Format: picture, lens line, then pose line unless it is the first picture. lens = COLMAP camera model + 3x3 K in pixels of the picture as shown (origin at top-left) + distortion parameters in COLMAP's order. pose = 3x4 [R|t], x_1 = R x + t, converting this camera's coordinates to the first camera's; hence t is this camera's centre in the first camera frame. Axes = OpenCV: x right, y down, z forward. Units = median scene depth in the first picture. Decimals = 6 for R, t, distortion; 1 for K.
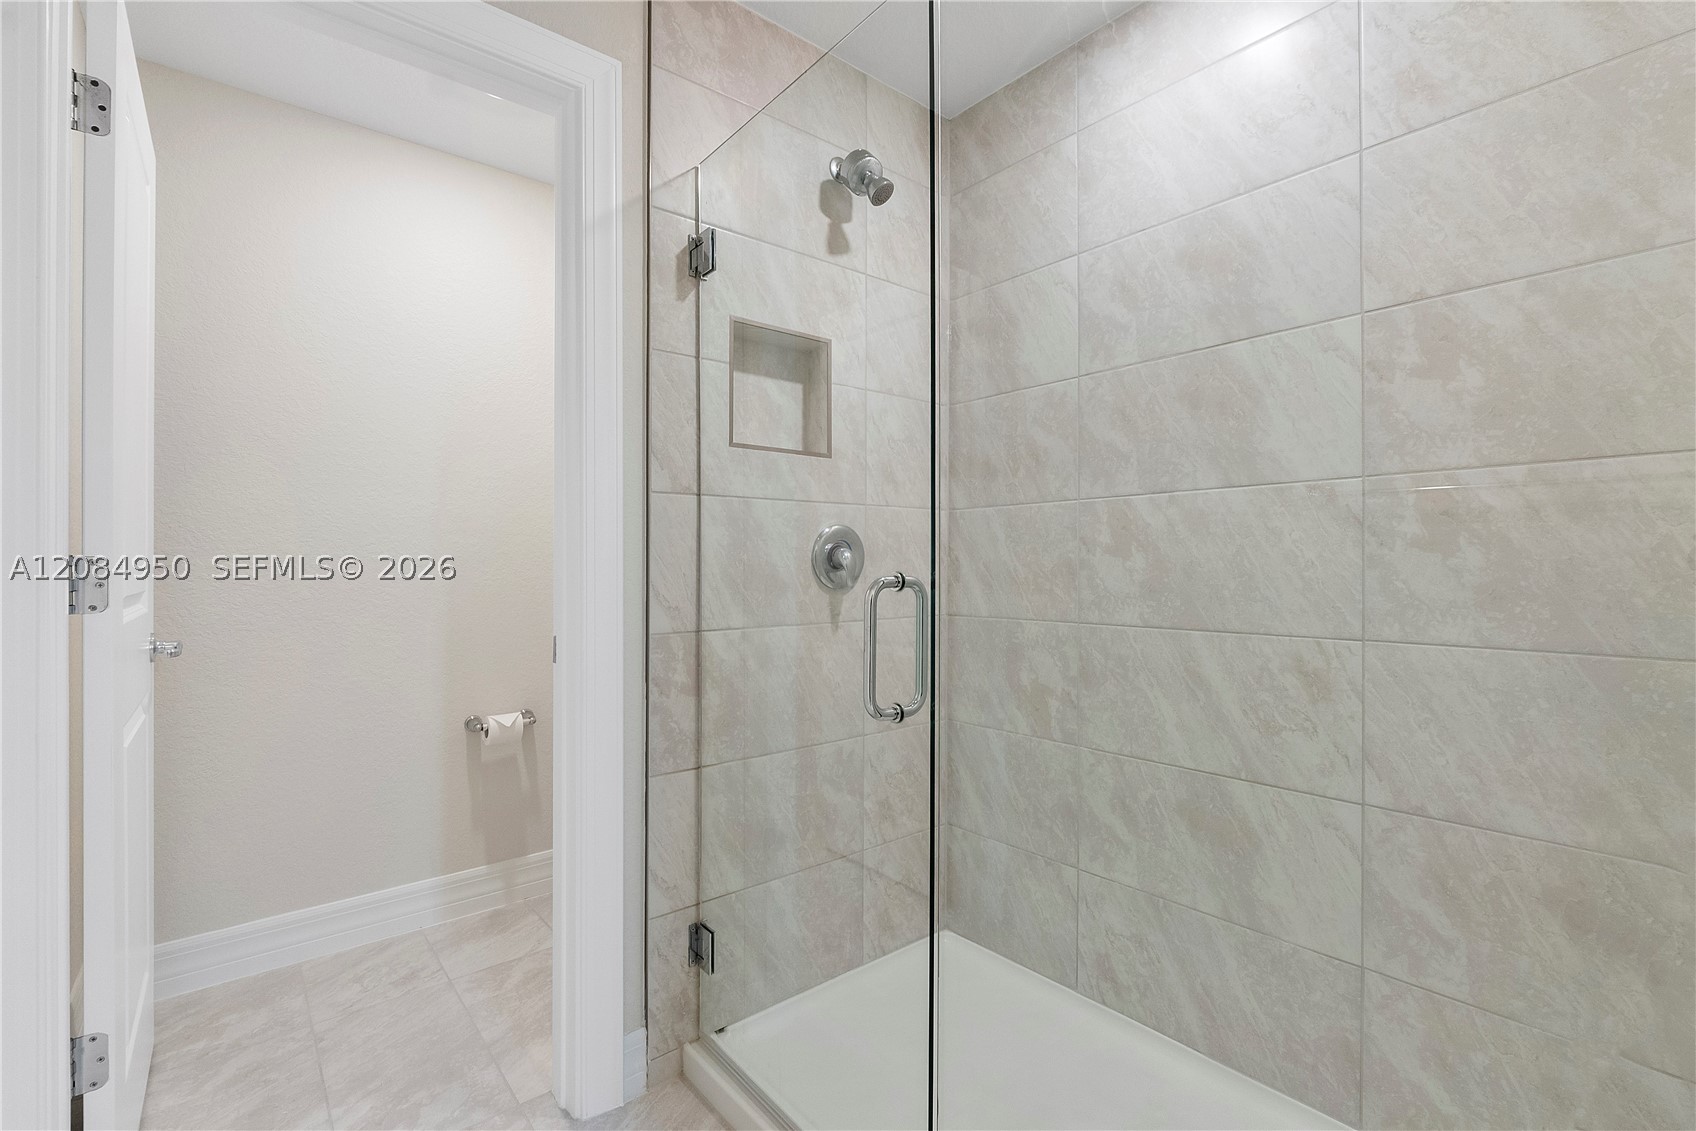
lens RADIAL K [[750.3, 0, 844.2], [0, 750.3, 550.0], [0, 0, 1]] dist [-0.001486, -0.000298]
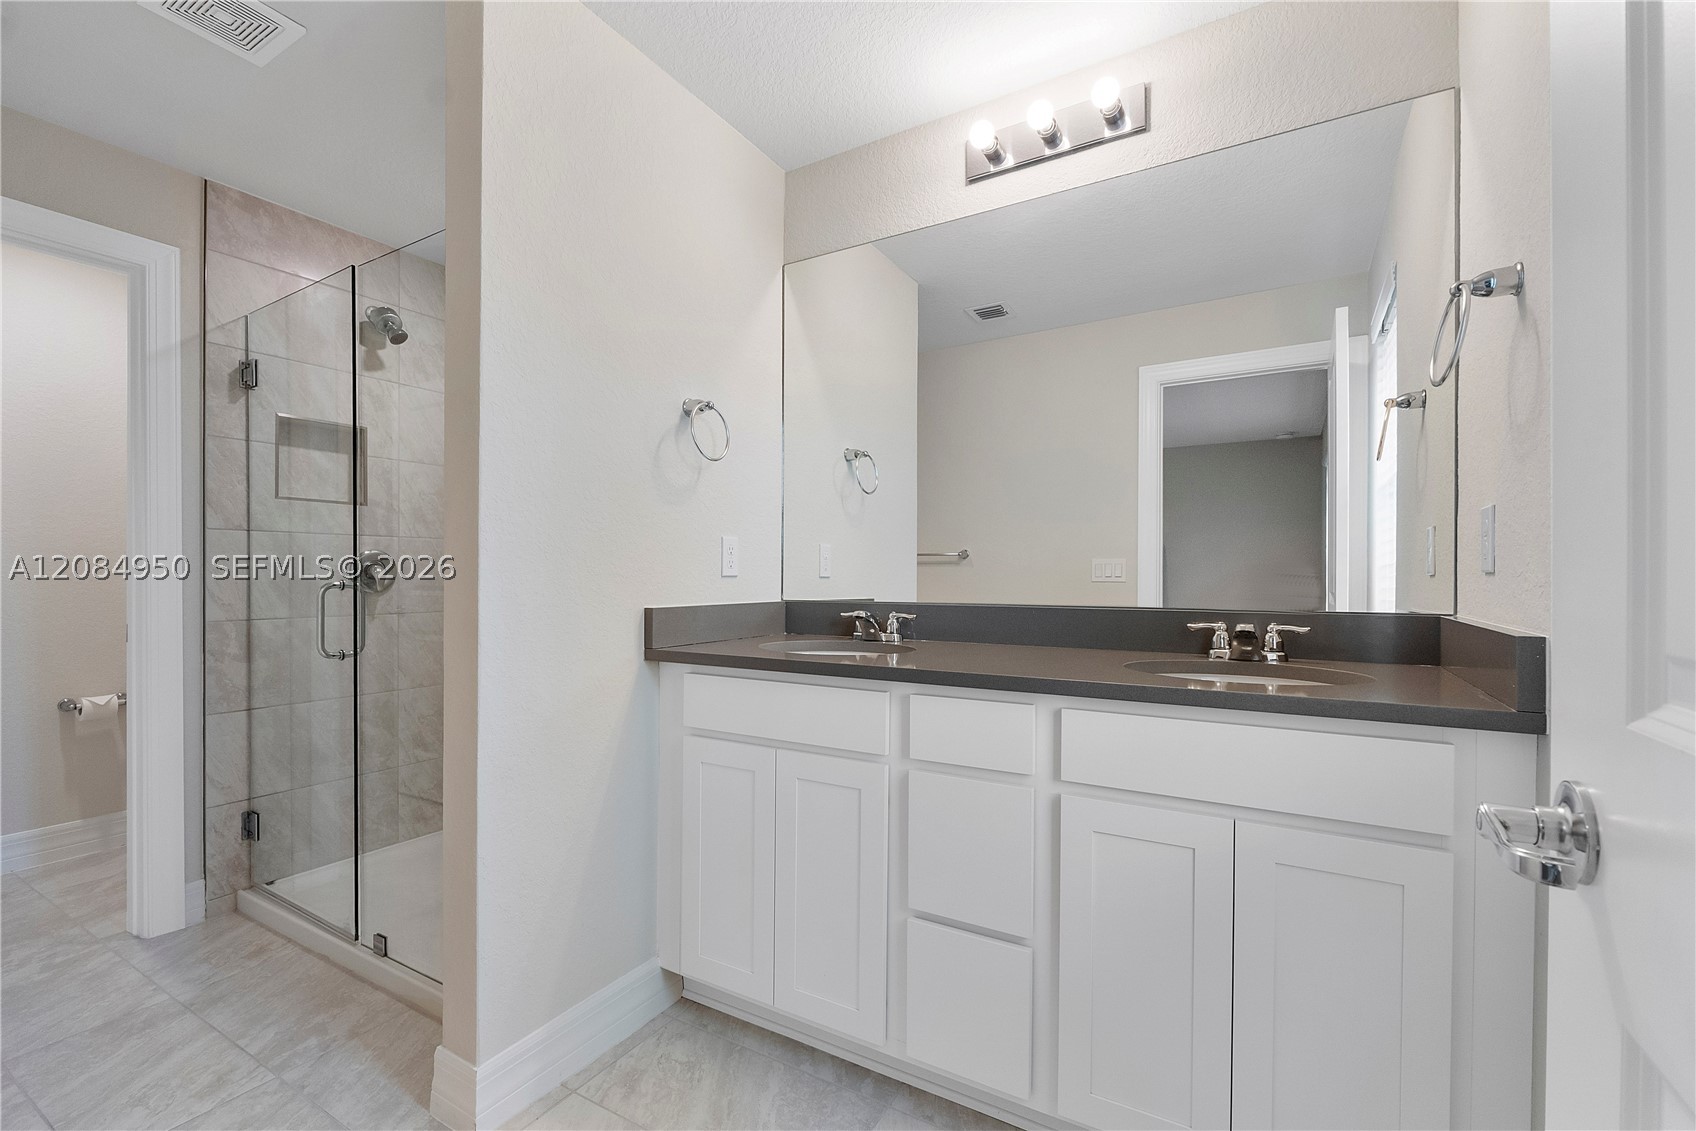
lens RADIAL K [[727.6, 0, 846.2], [0, 727.6, 570.4], [0, 0, 1]] dist [-0.004938, -0.000140]
pose [[0.942195, 0.003613, 0.335046, 0.455362], [-0.007204, 0.999929, 0.009476, -0.014948], [-0.334988, -0.011342, 0.942154, -0.793594]]
